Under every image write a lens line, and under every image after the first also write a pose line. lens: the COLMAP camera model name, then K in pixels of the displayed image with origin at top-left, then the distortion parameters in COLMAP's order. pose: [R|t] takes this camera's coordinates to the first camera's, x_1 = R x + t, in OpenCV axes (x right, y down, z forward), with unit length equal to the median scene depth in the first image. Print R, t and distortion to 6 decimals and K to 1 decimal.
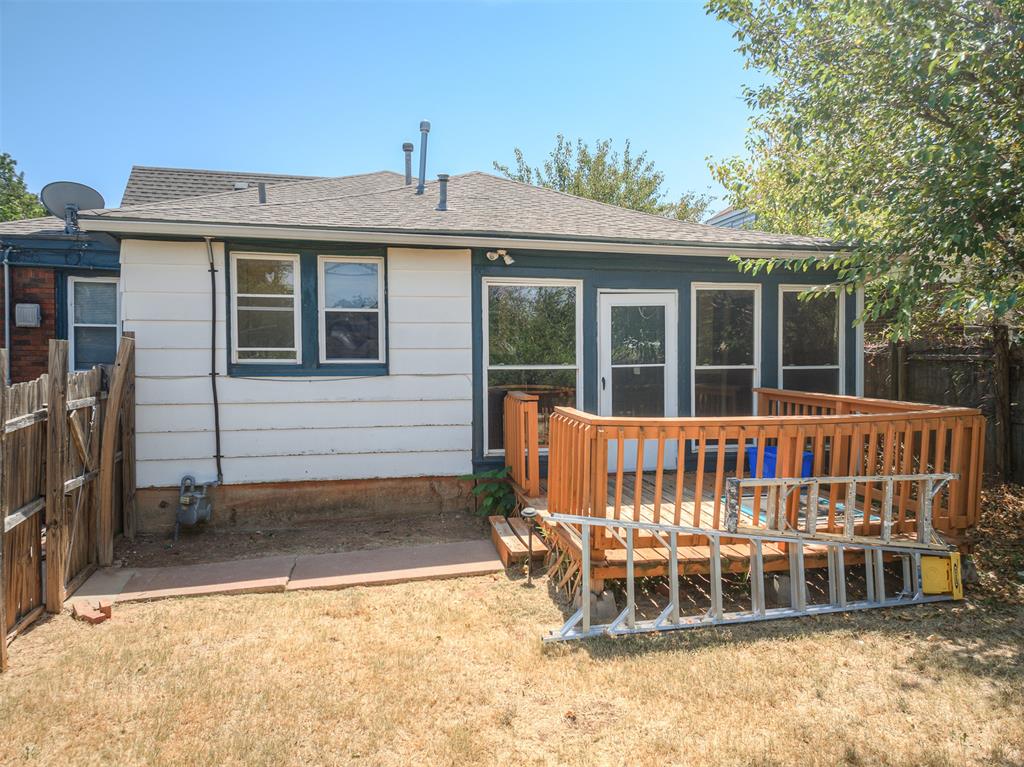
lens RADIAL K [[662.7, 0, 514.9], [0, 662.7, 405.7], [0, 0, 1]] dist [0.056046, -0.076183]
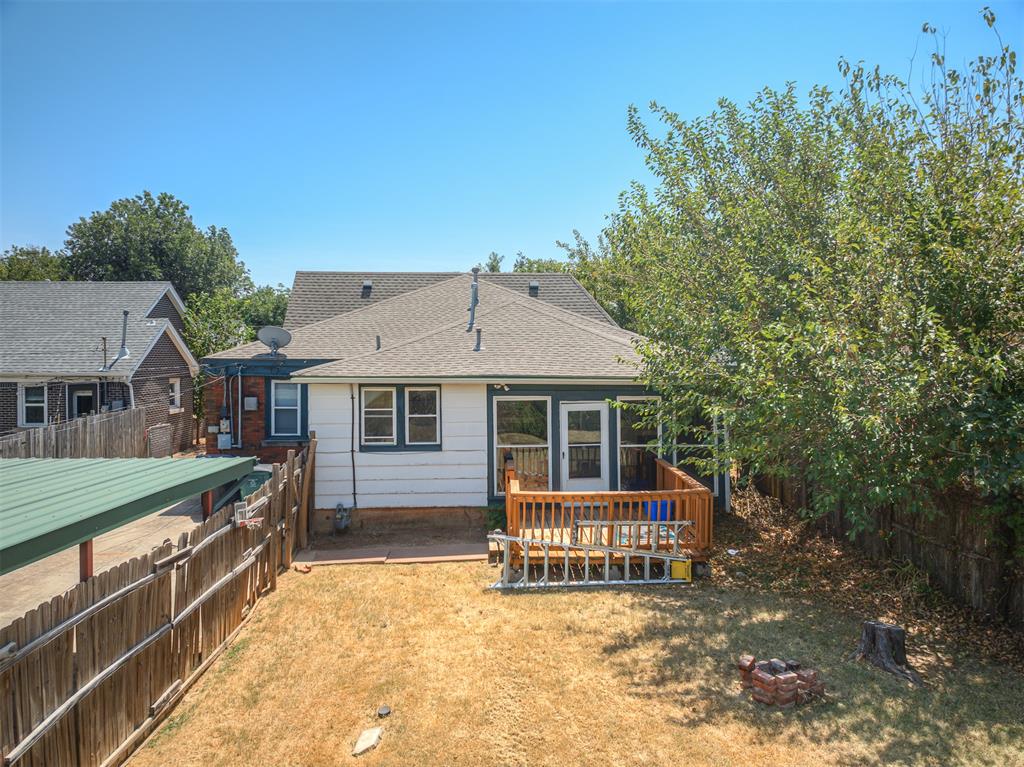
lens RADIAL K [[662.7, 0, 514.9], [0, 662.7, 405.7], [0, 0, 1]] dist [0.056046, -0.076183]
pose [[0.985374, 0.006560, -0.170281, 0.335696], [-0.005607, 0.999966, 0.006078, -0.191862], [0.170315, -0.005034, 0.985377, -0.807986]]
